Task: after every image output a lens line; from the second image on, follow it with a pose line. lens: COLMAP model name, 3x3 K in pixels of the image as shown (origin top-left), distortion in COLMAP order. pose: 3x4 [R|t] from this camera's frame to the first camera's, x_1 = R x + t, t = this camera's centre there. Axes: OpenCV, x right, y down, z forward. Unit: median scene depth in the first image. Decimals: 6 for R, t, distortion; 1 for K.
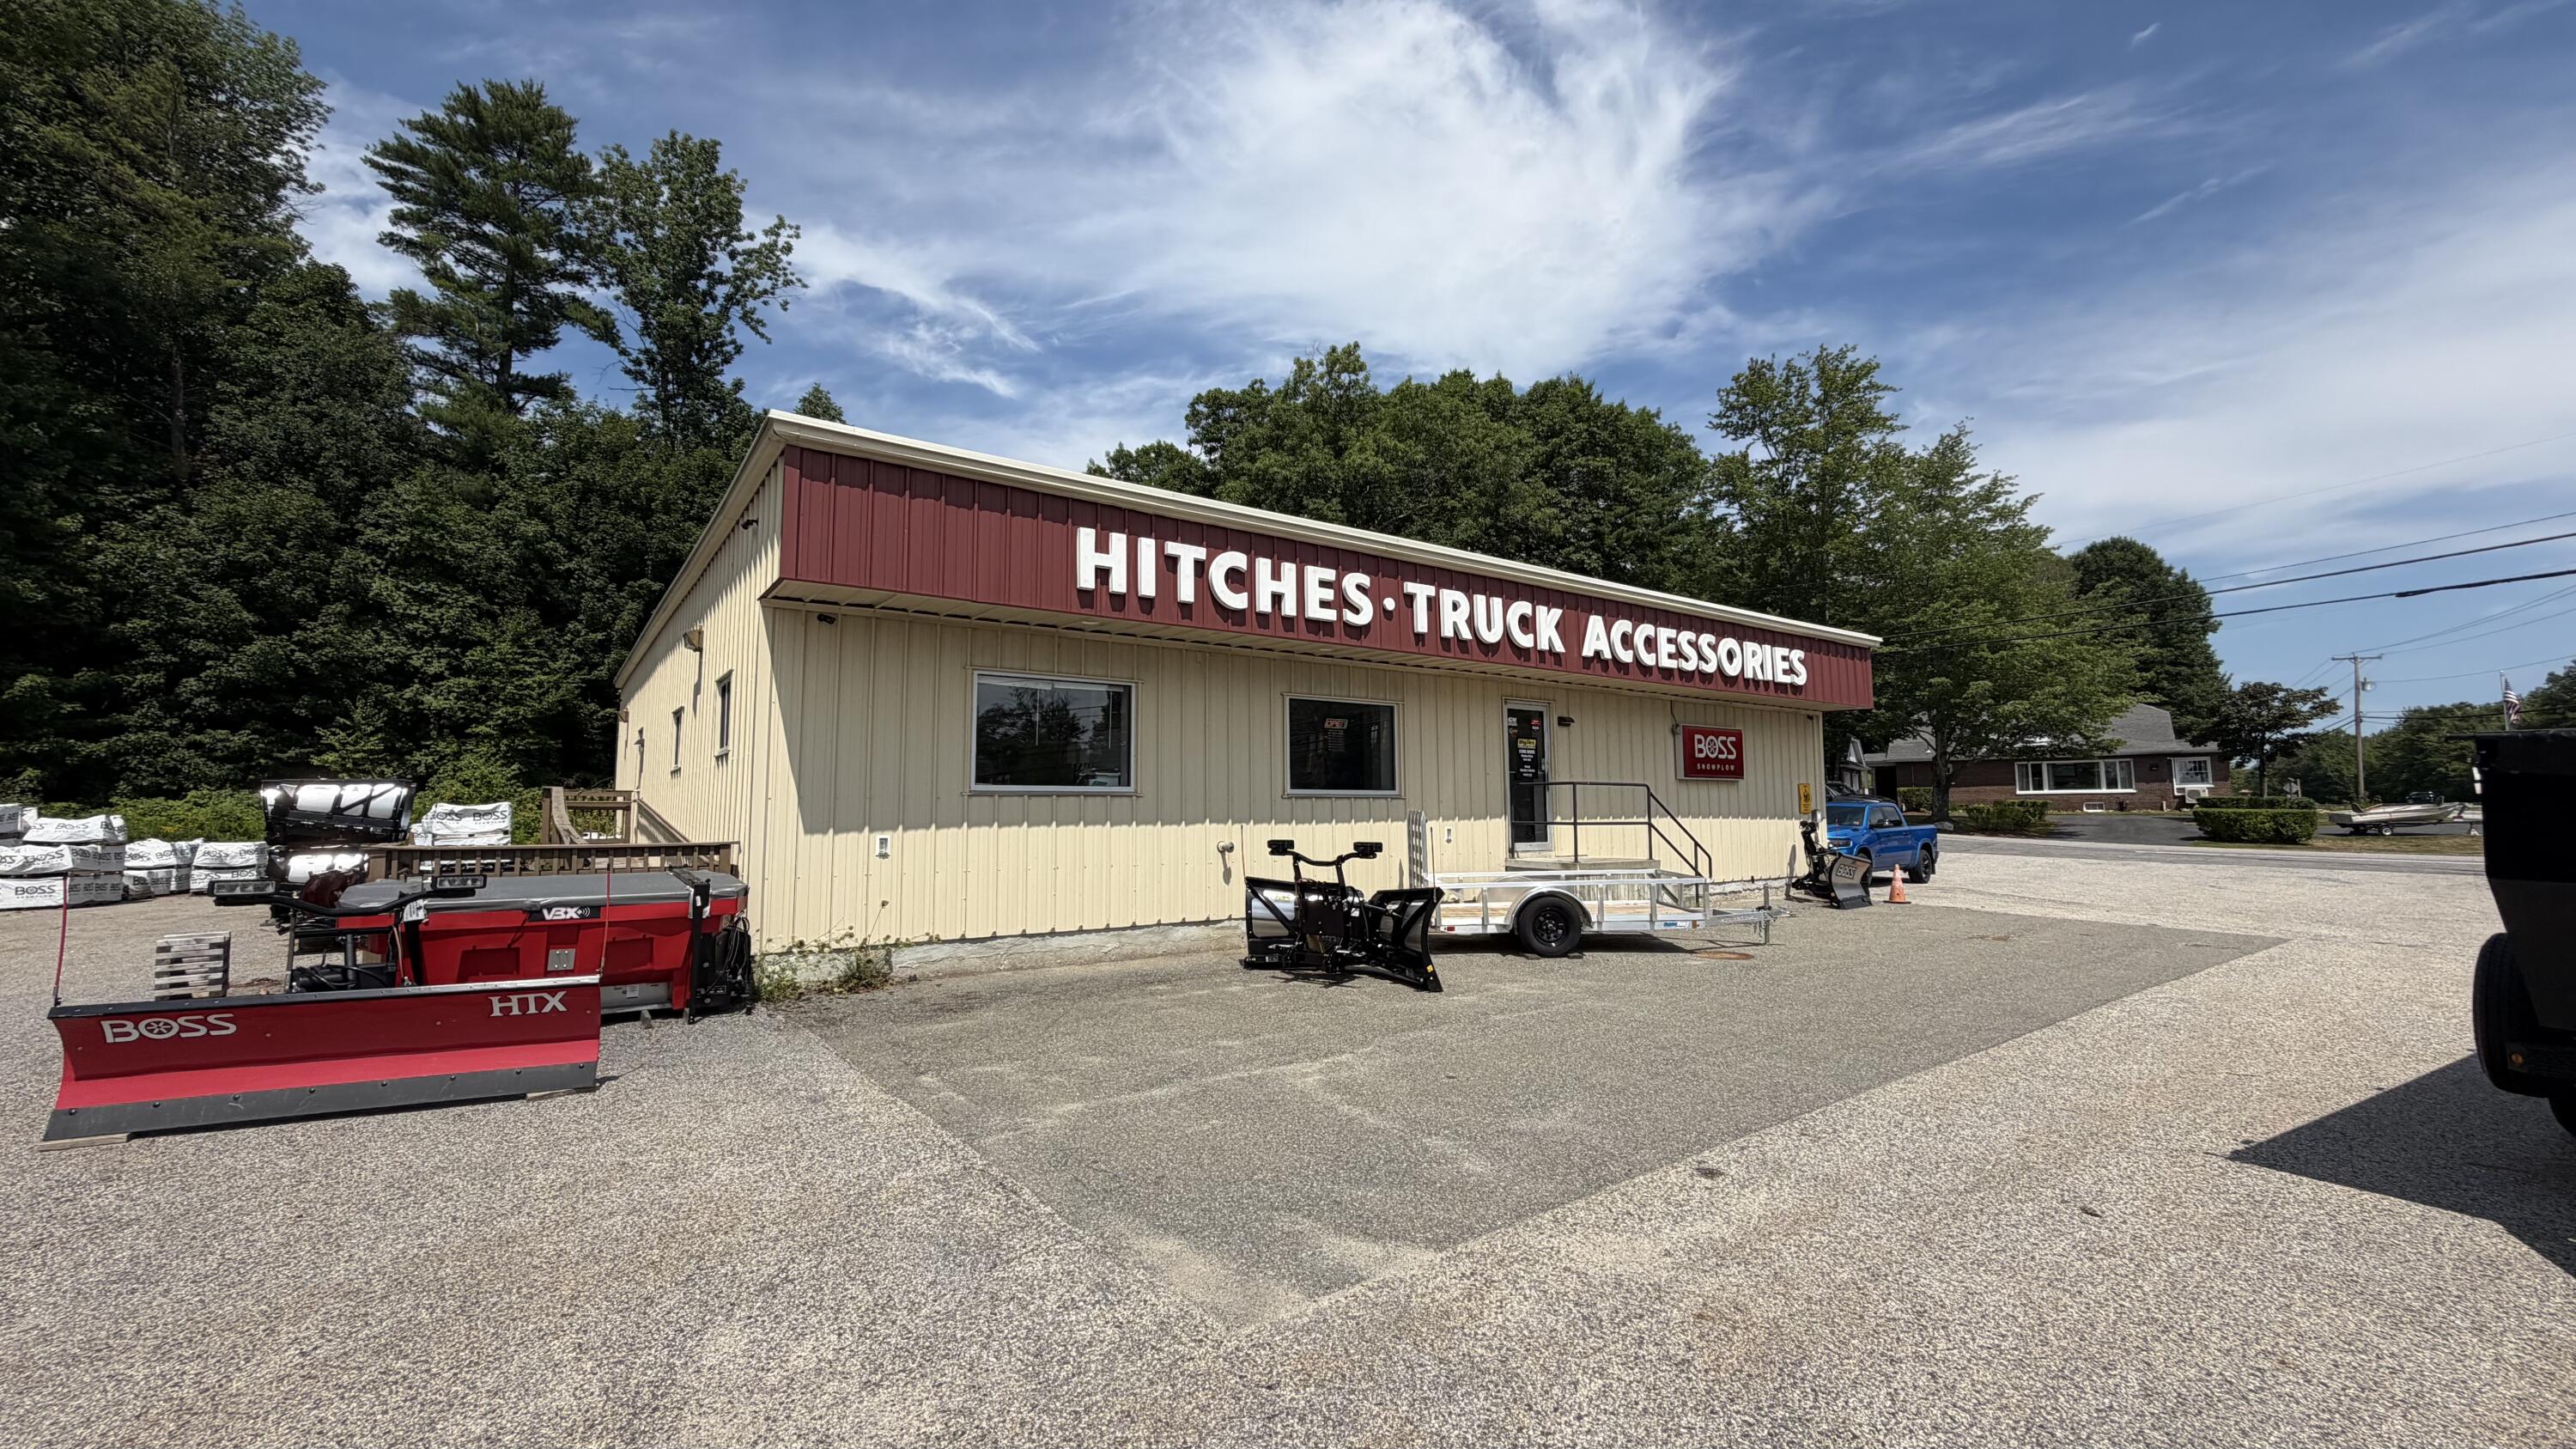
lens RADIAL K [[1031.9, 0, 1279.8], [0, 1031.9, 716.9], [0, 0, 1]] dist [0.001551, -0.000065]
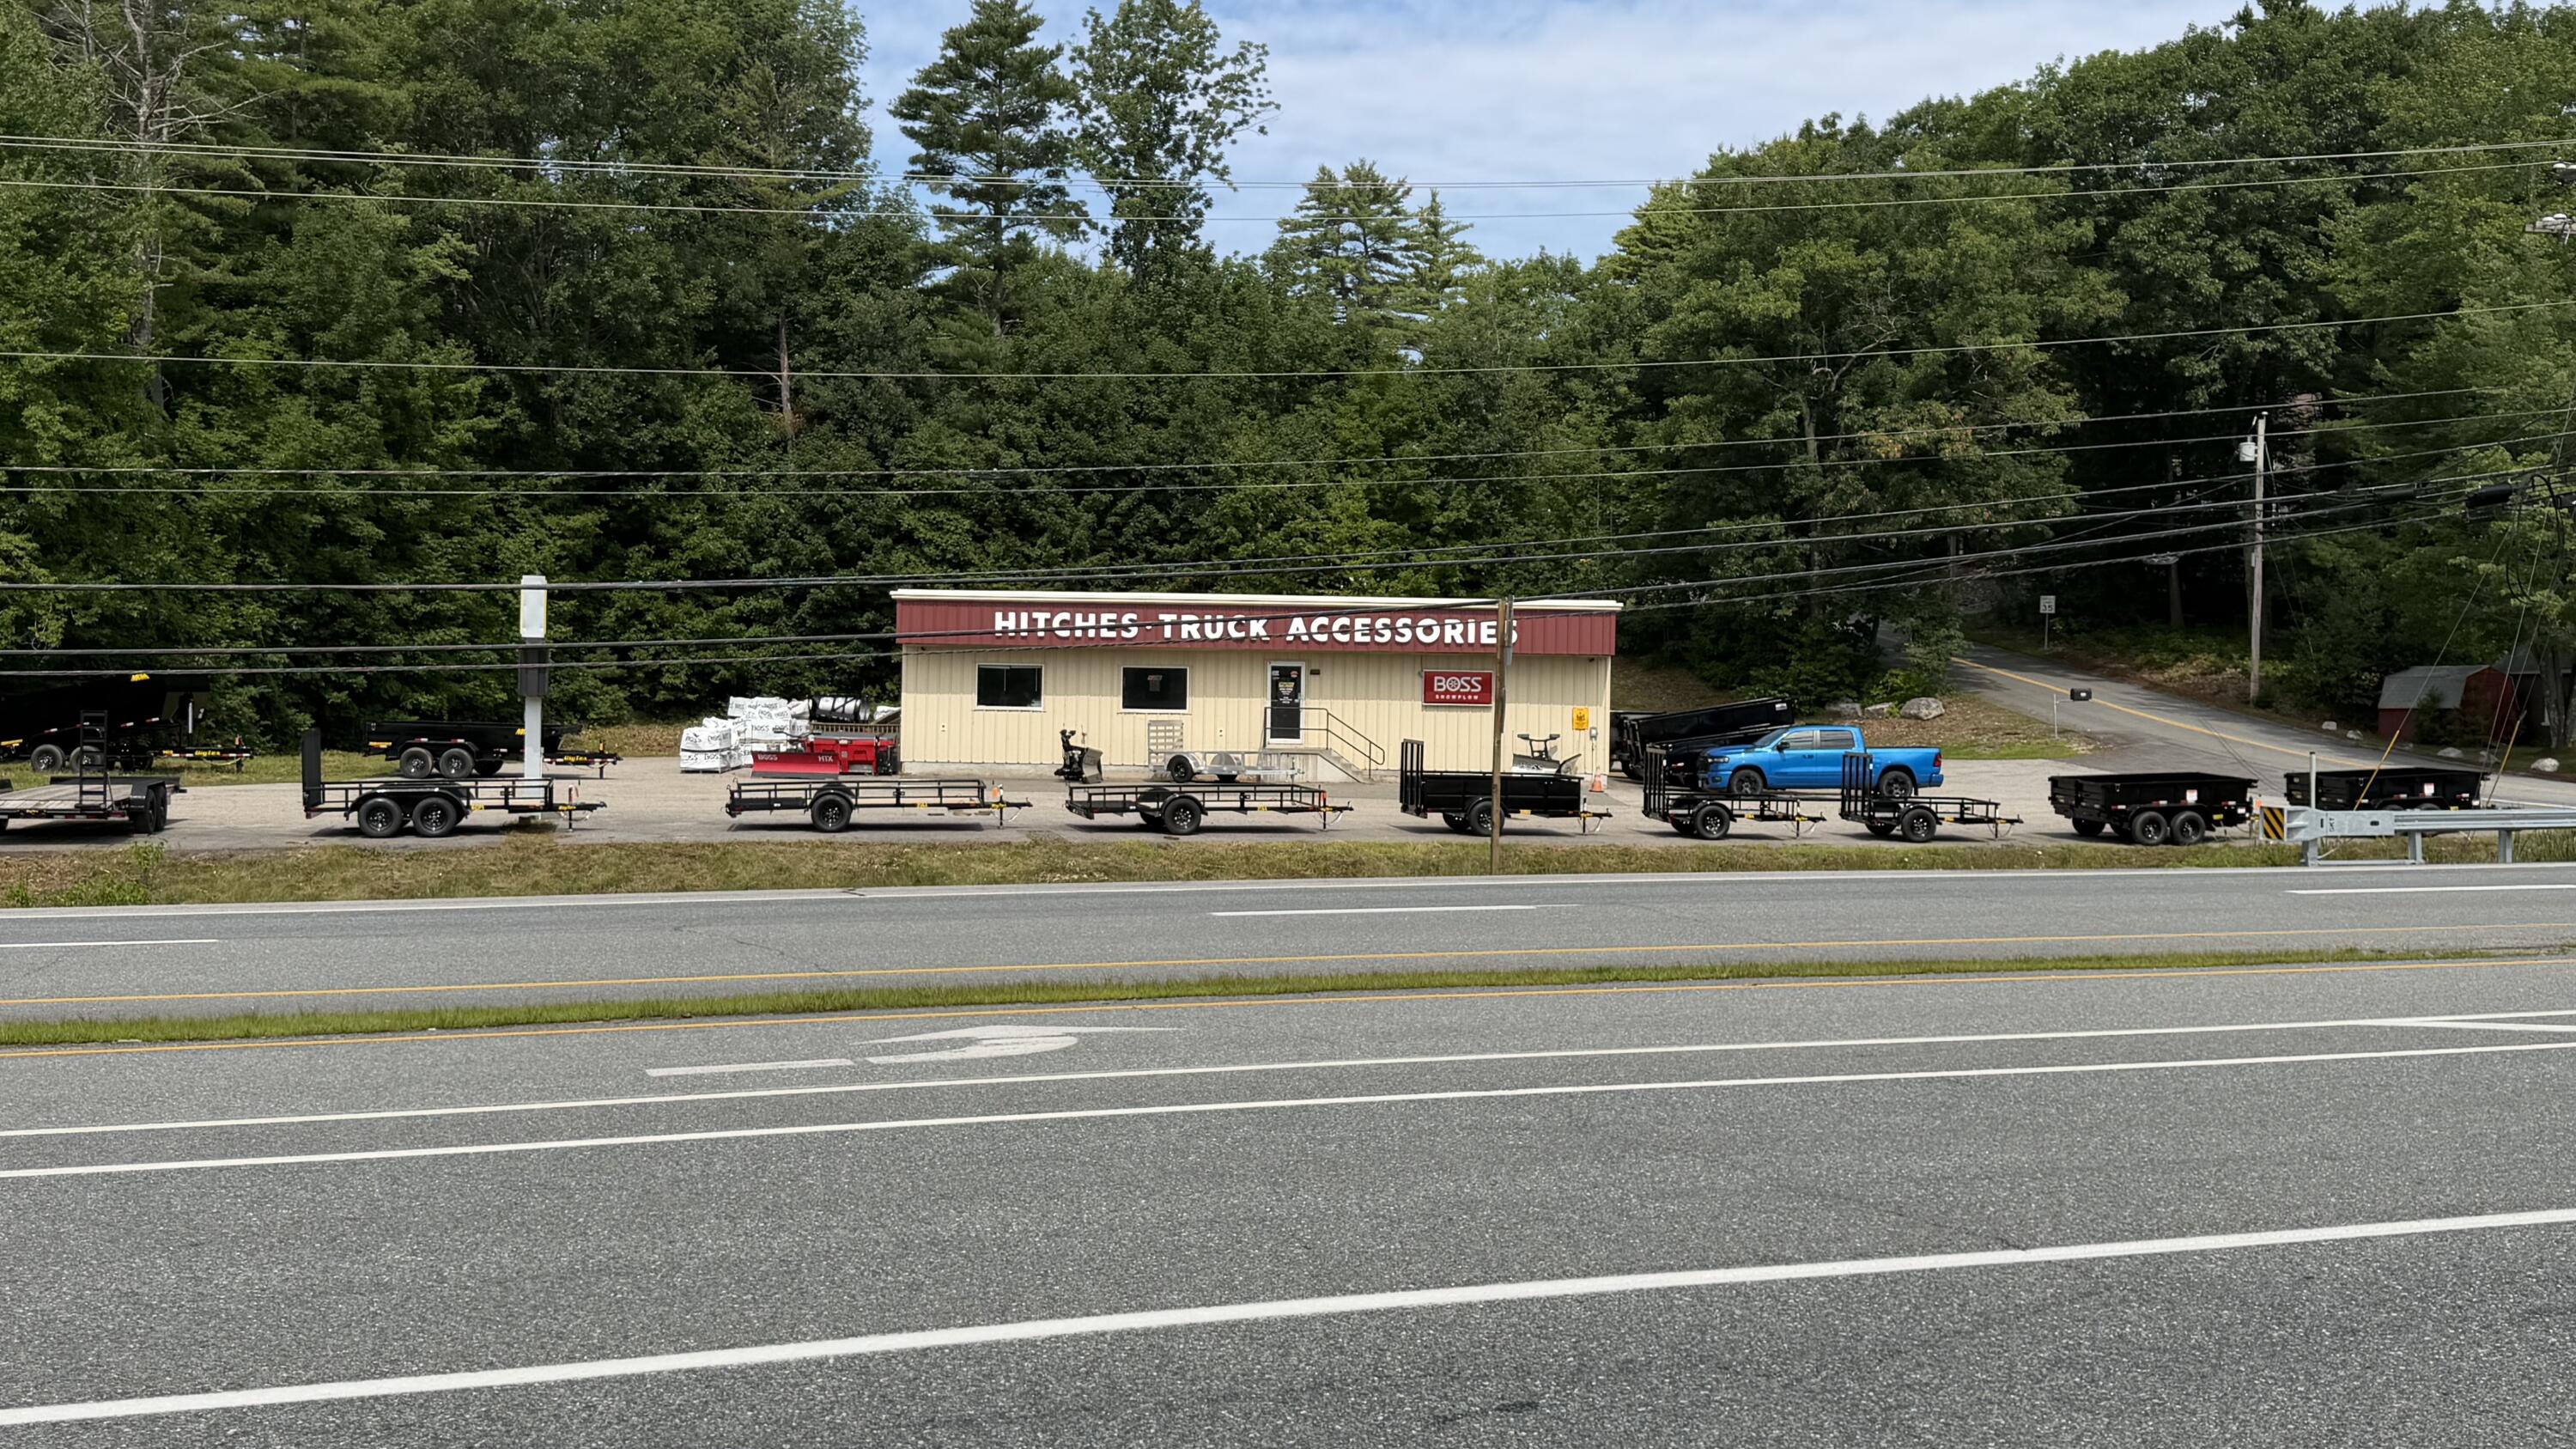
lens RADIAL K [[2410.4, 0, 1288.0], [0, 2410.4, 724.5], [0, 0, 1]] dist [0.111728, -0.013862]
pose [[0.803667, 0.021021, -0.594709, 3.000259], [0.035423, 0.995914, 0.083072, -0.278973], [0.594025, -0.087829, 0.799638, -2.600207]]
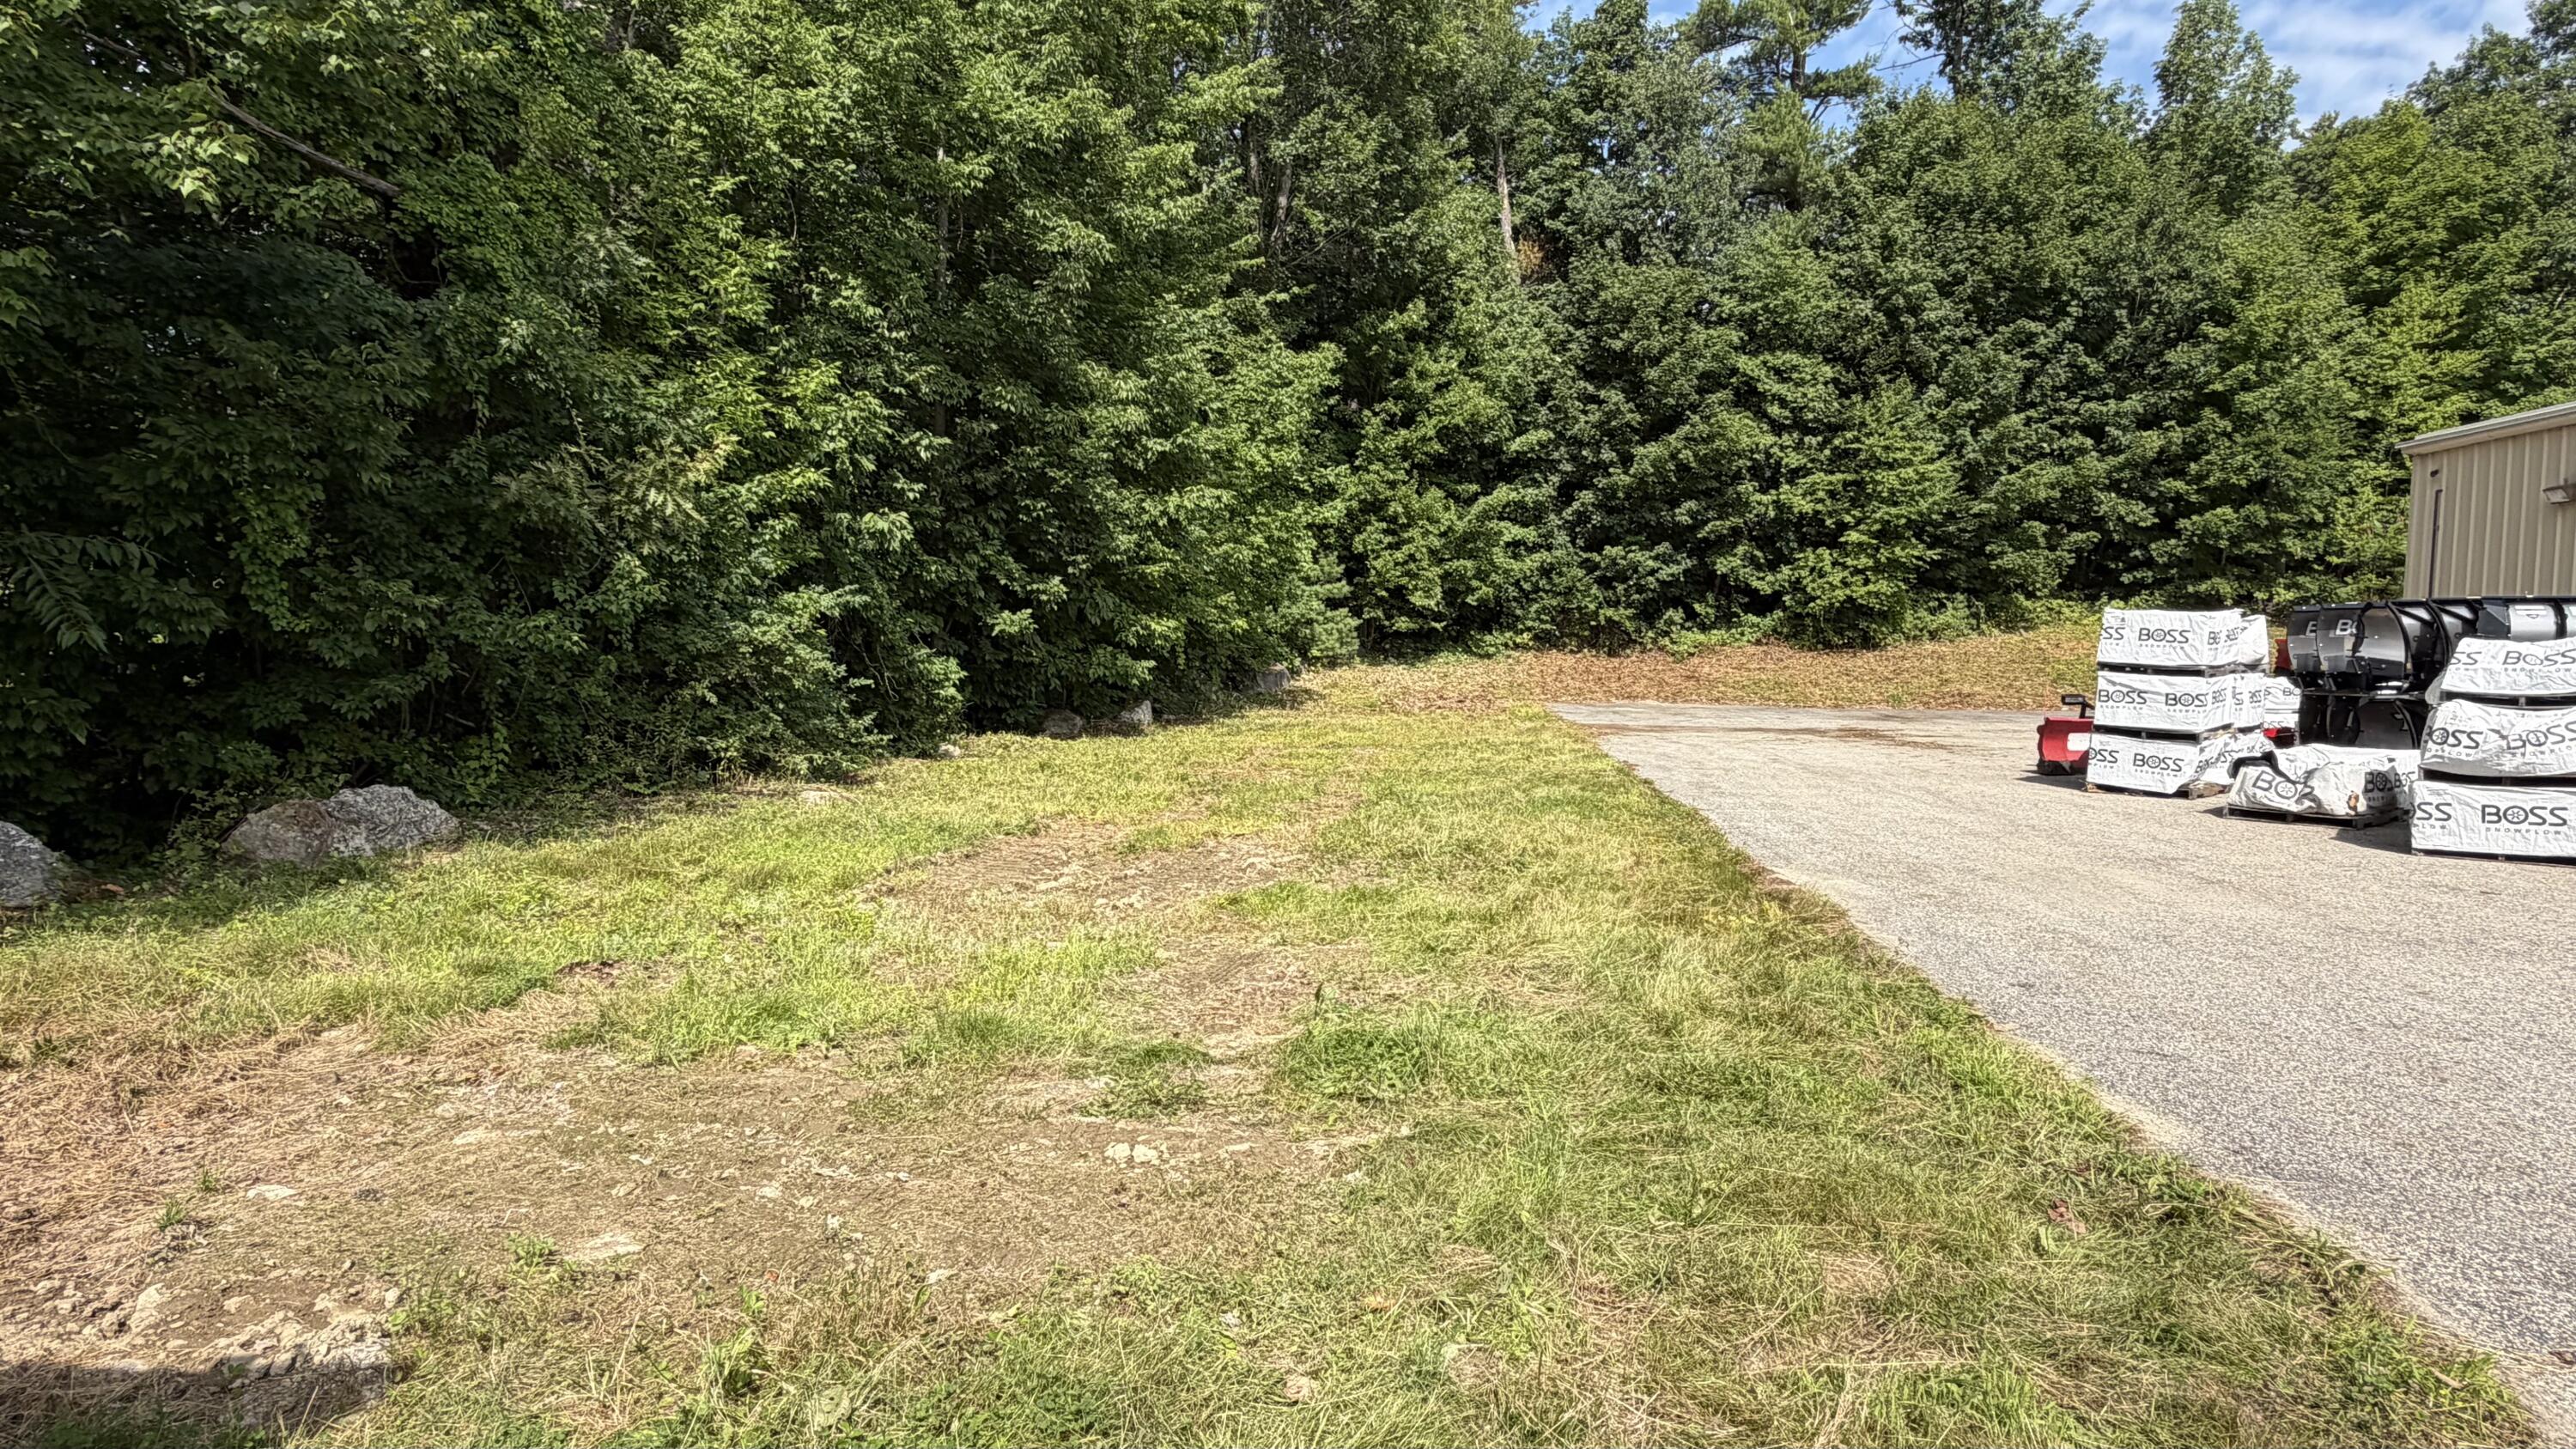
lens RADIAL K [[1352.9, 0, 1288.0], [0, 1352.9, 724.5], [0, 0, 1]] dist [-0.002759, 0.000489]
pose [[0.734480, 0.054645, -0.676427, -1.013064], [0.049225, 0.989837, 0.133413, -0.013570], [0.676843, -0.131286, 0.724326, -0.184724]]
